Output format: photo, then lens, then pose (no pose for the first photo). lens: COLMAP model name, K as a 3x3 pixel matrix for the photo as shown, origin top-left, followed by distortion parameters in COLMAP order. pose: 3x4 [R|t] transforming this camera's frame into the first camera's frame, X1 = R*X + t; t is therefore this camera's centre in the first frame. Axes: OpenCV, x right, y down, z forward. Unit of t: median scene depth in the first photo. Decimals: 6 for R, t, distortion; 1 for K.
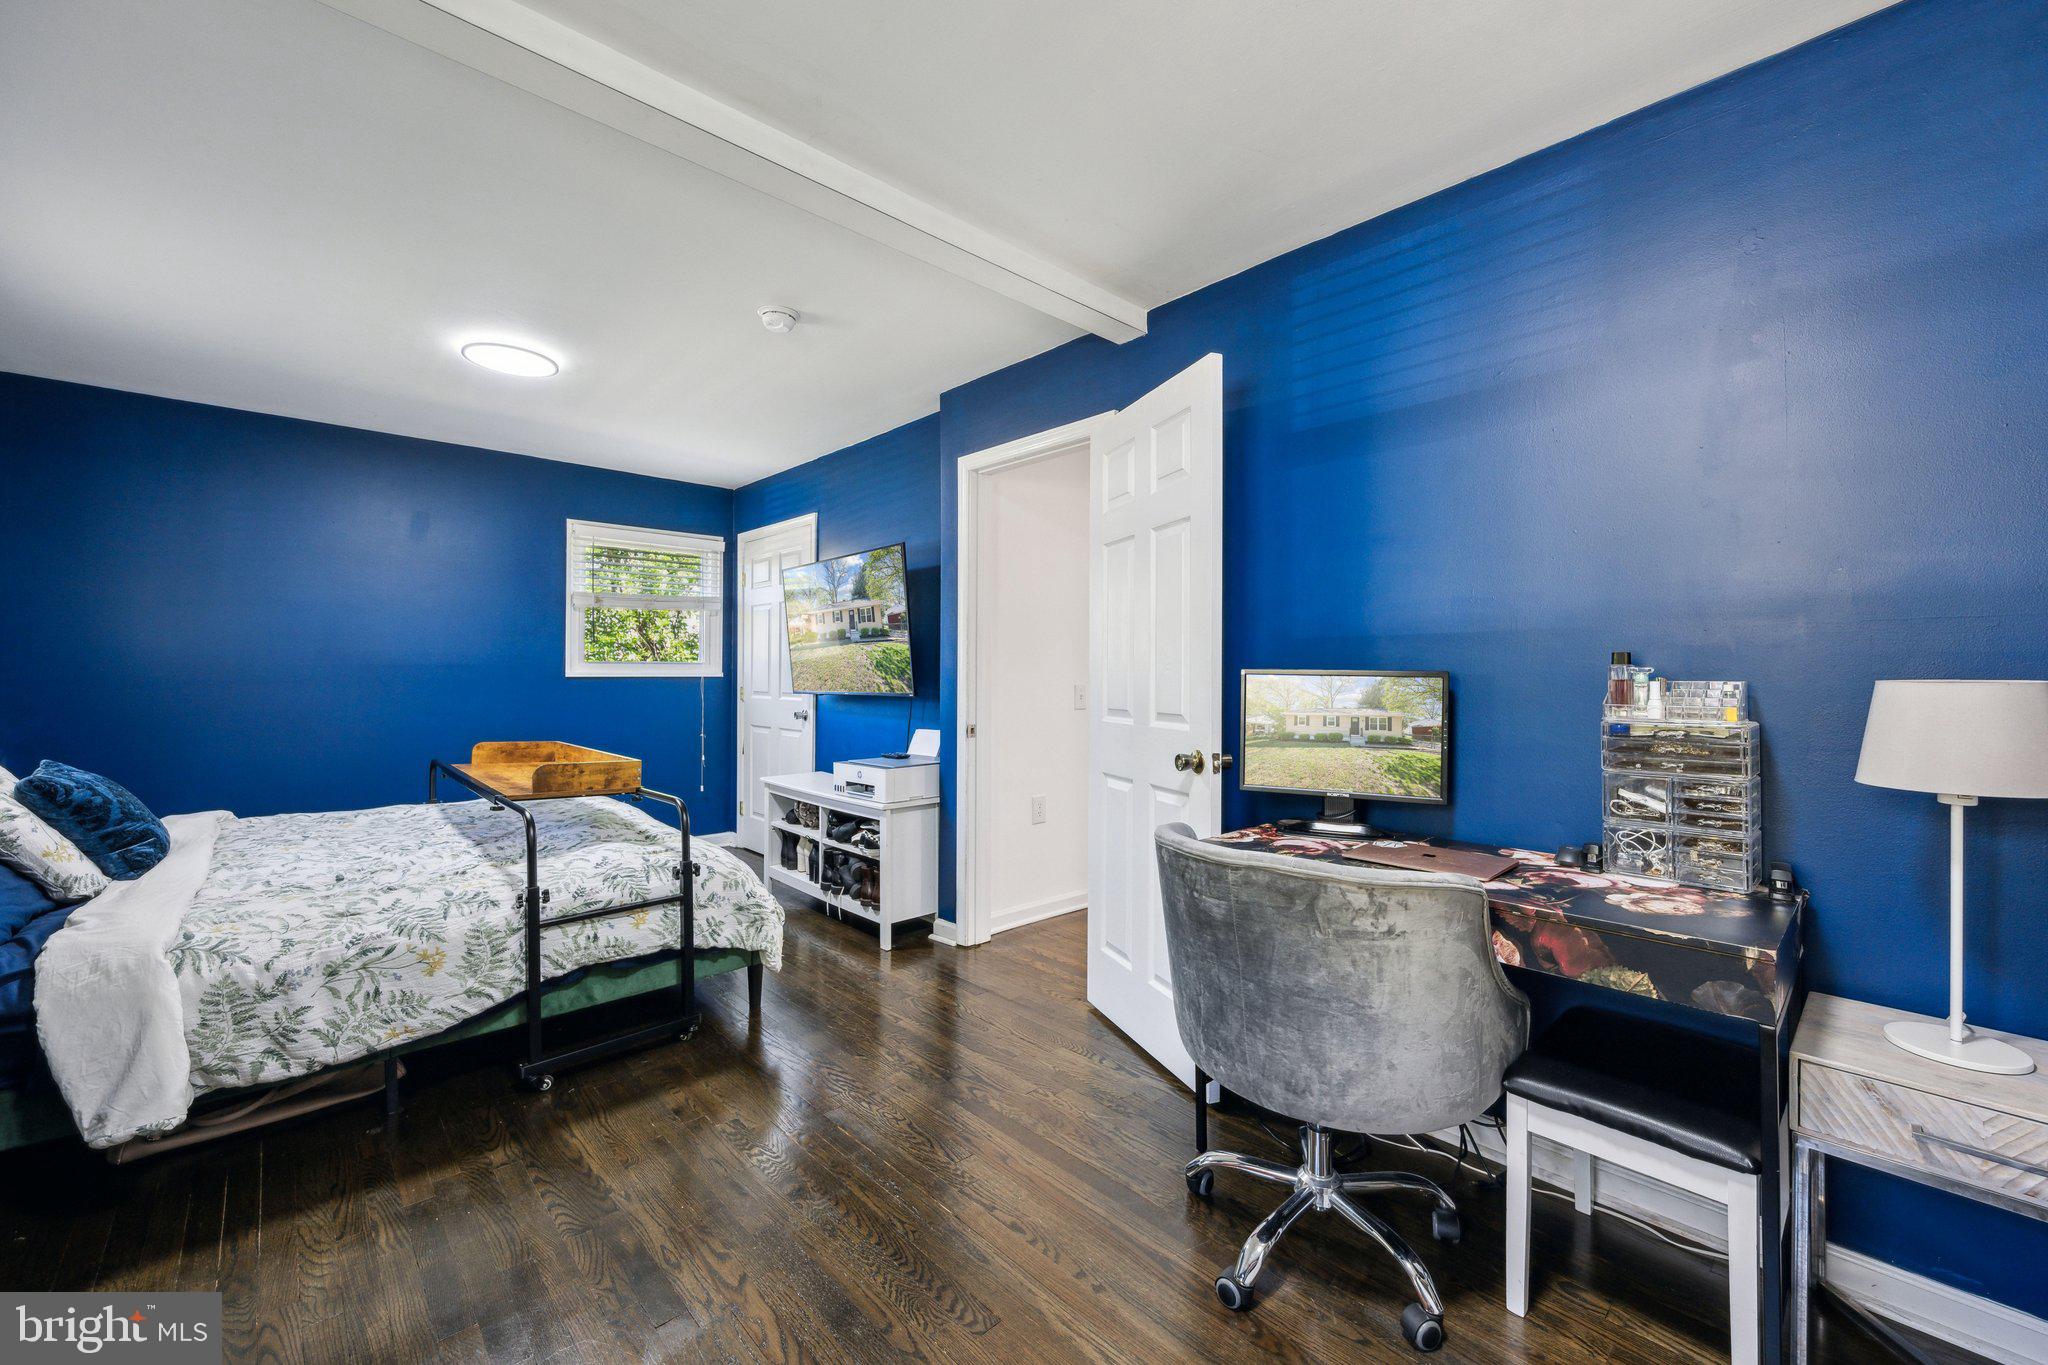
lens RADIAL K [[807.6, 0, 1029.3], [0, 807.6, 670.8], [0, 0, 1]] dist [0.000296, 0.000105]
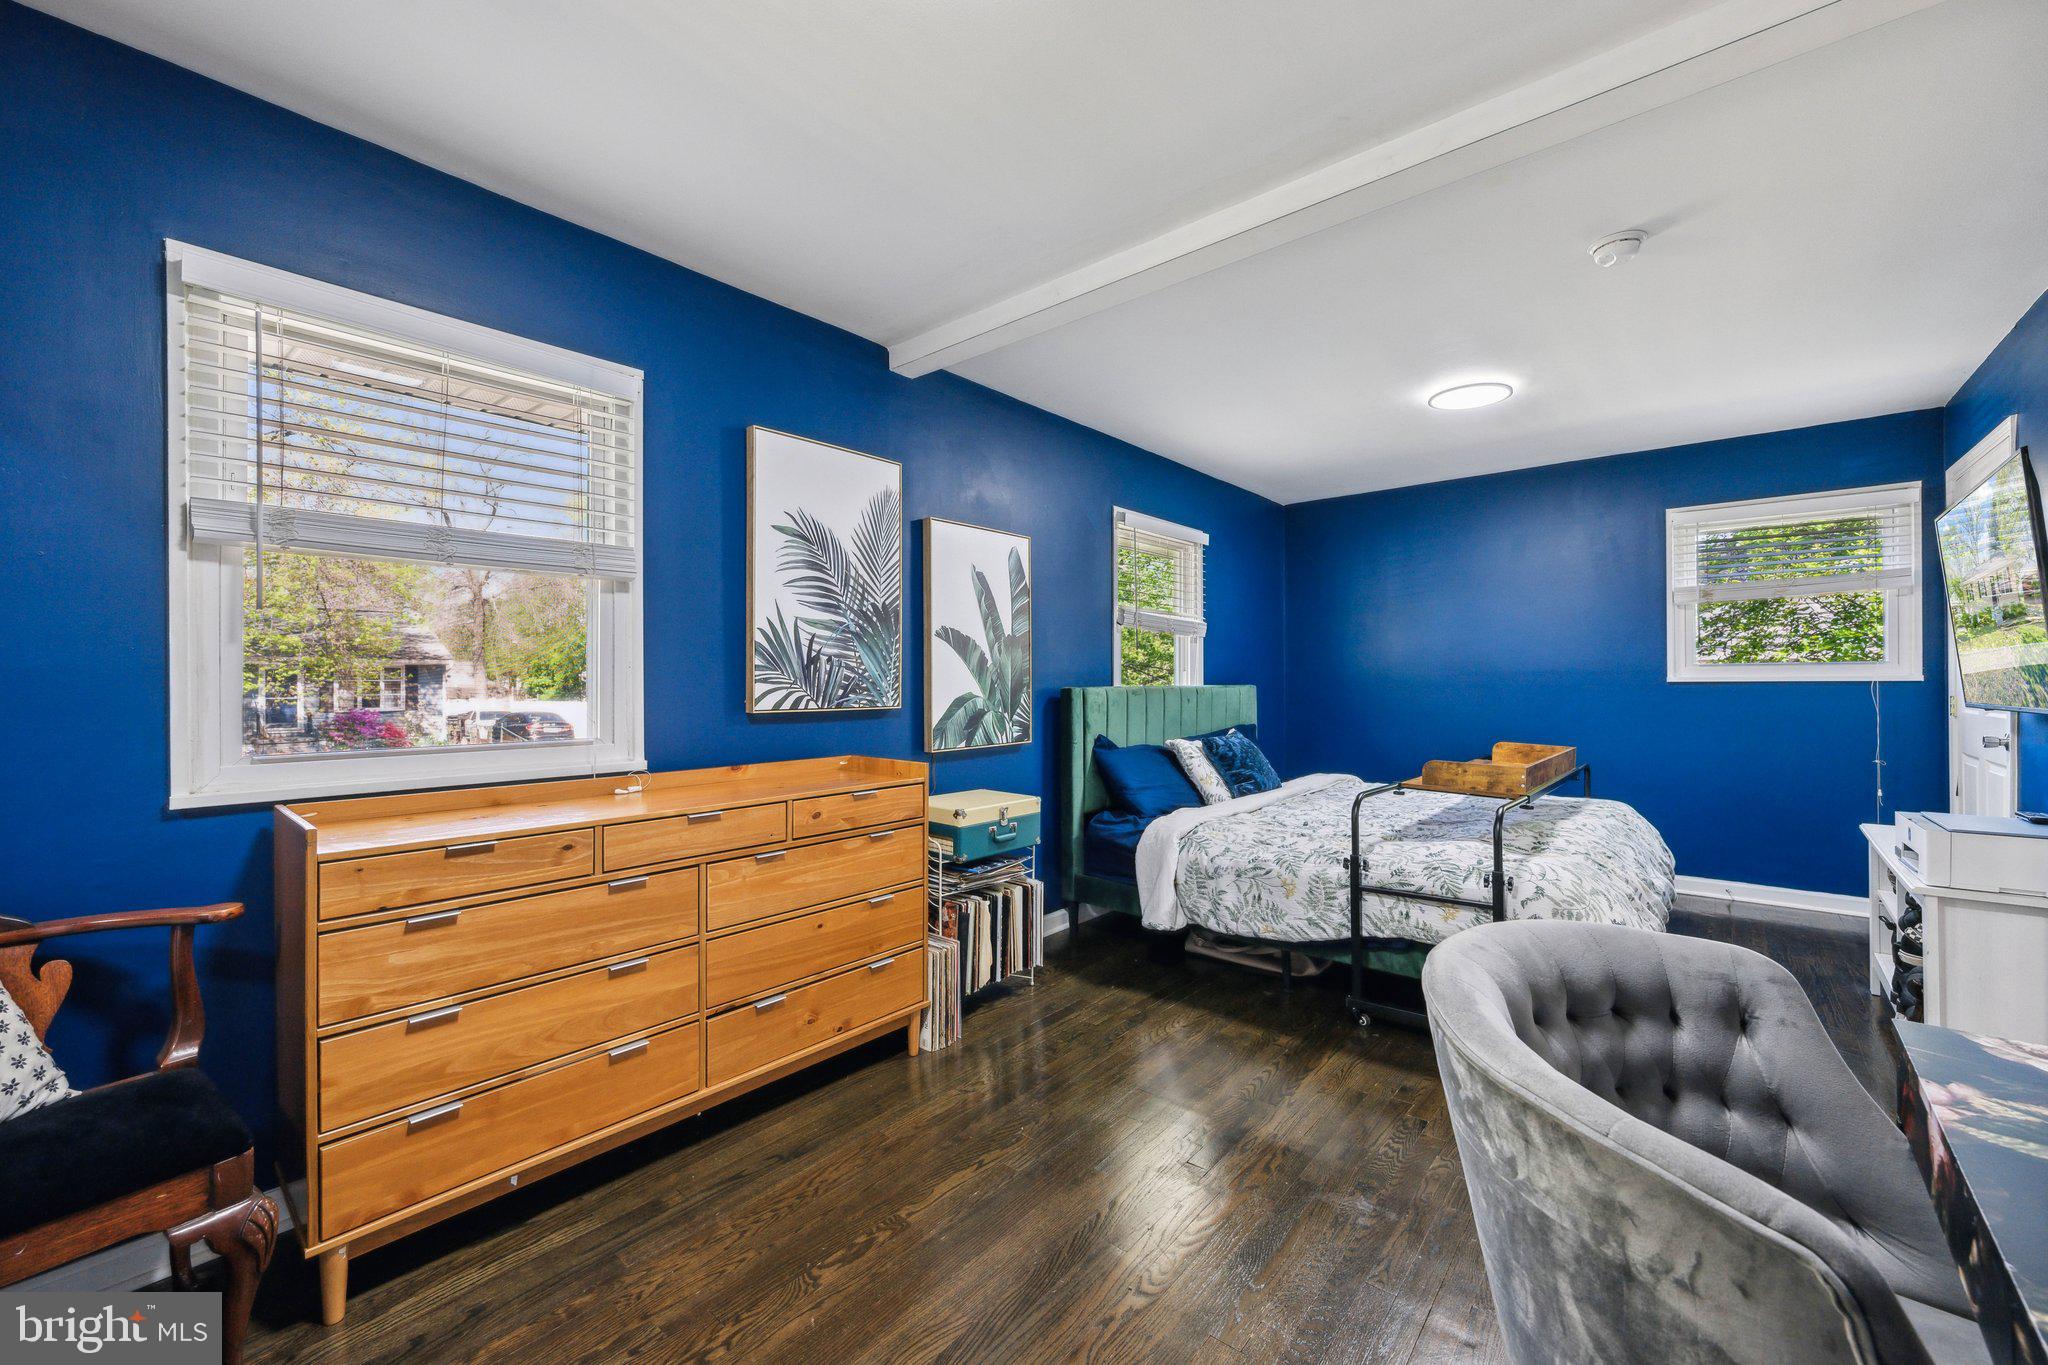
lens RADIAL K [[809.6, 0, 1027.1], [0, 809.6, 683.2], [0, 0, 1]] dist [-0.002204, -0.000372]
pose [[0.109395, -0.003372, -0.993993, 0.532887], [0.011520, 0.999931, -0.002124, 0.004811], [0.993932, -0.011218, 0.109427, 0.365960]]
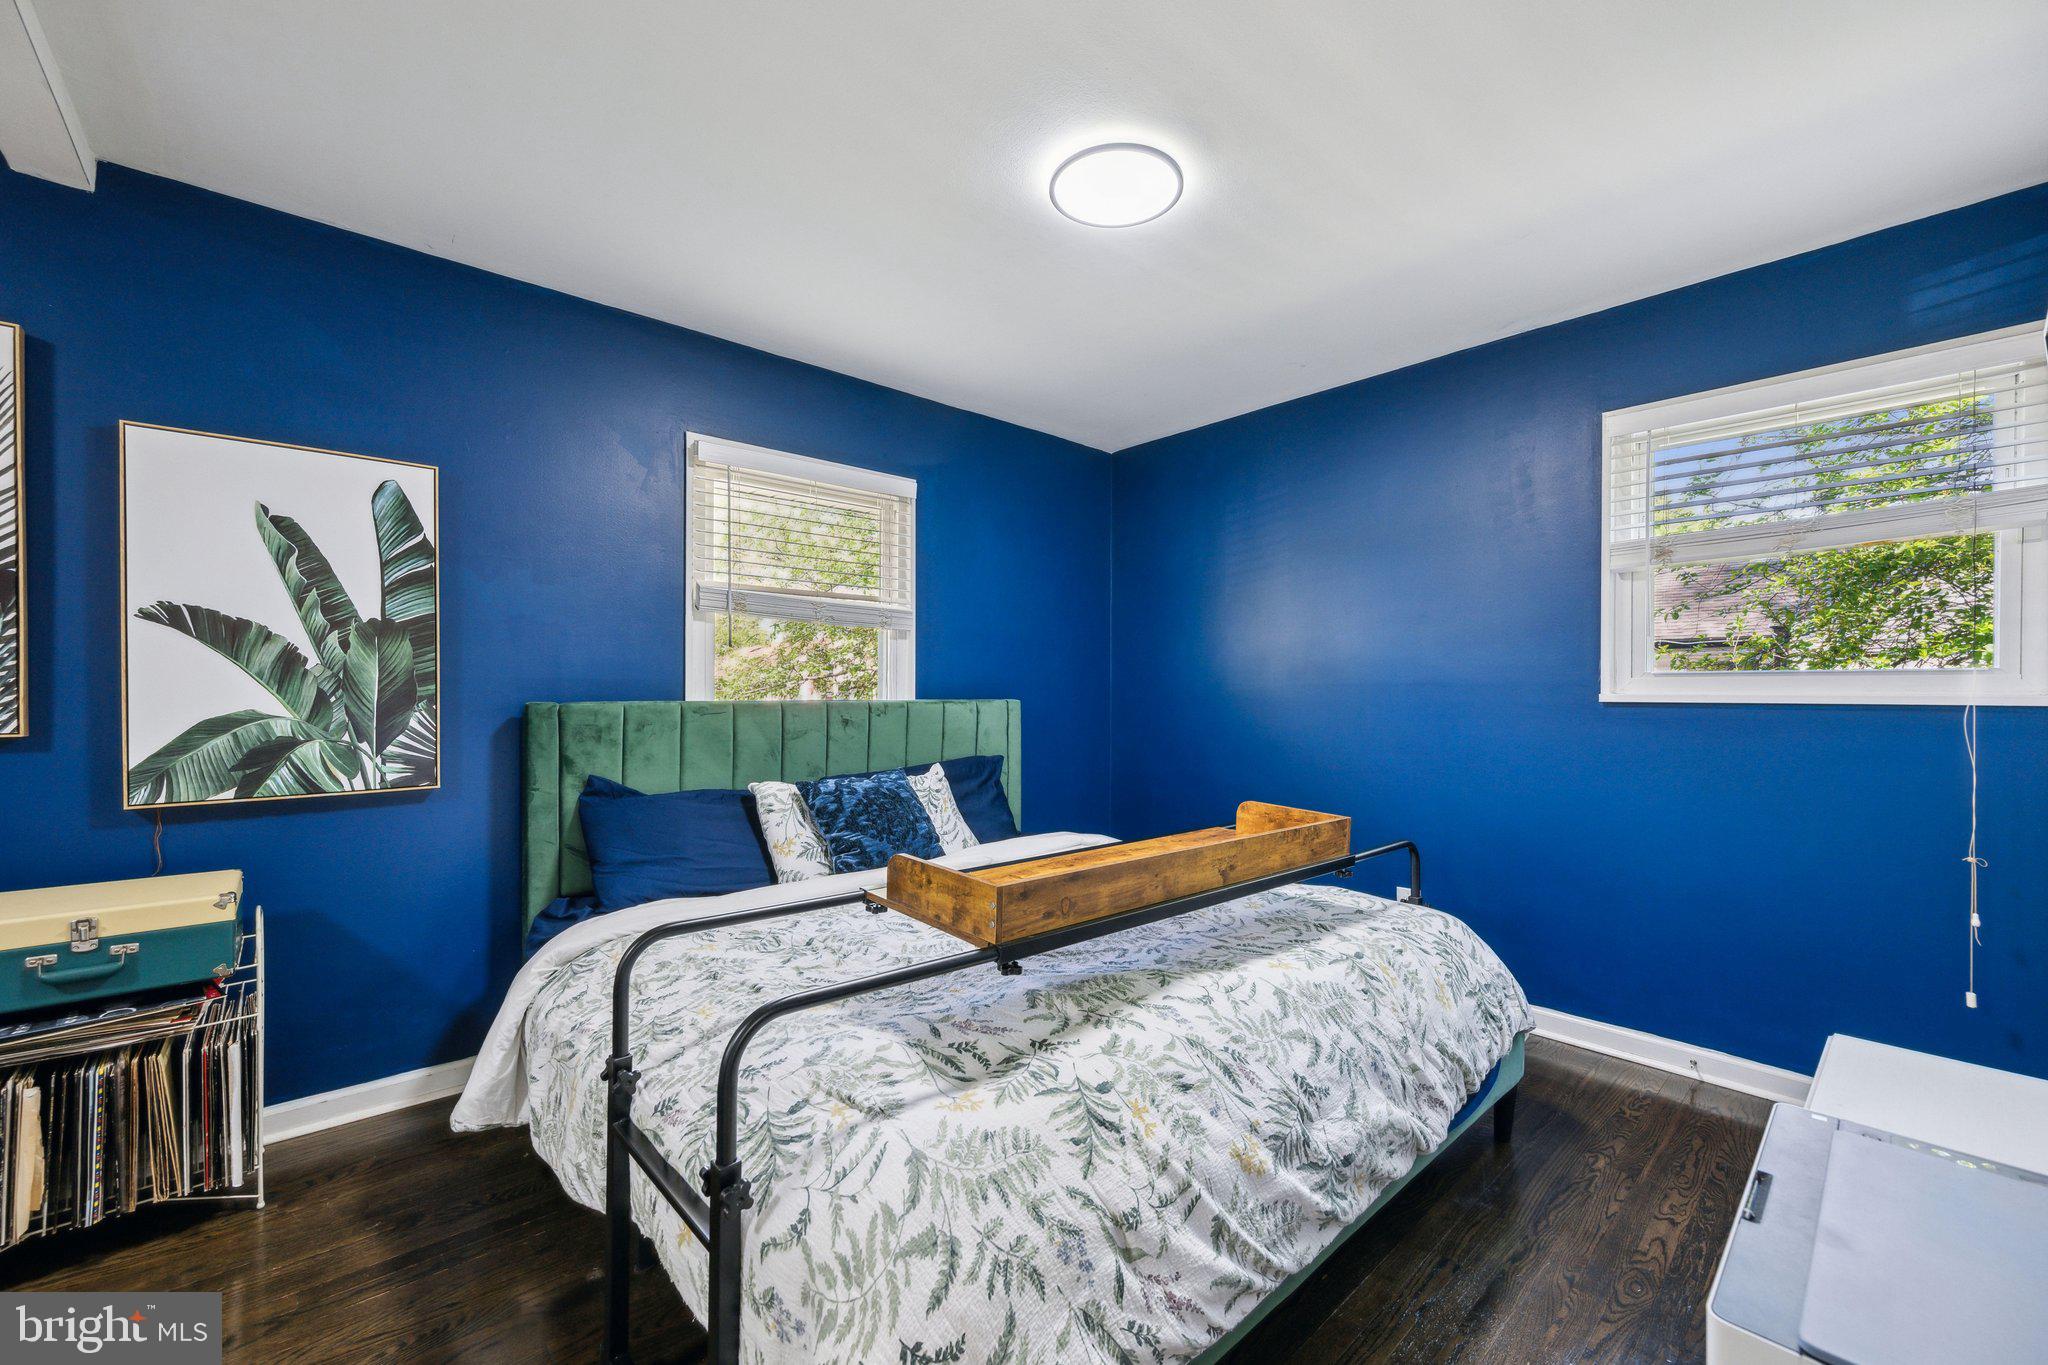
lens RADIAL K [[815.2, 0, 1024.9], [0, 815.2, 696.6], [0, 0, 1]] dist [0.000413, 0.000079]
pose [[-0.023999, 0.002606, -0.999709, -0.023115], [0.003299, 0.999991, 0.002528, 0.002677], [0.999707, -0.003237, -0.024008, 1.282733]]
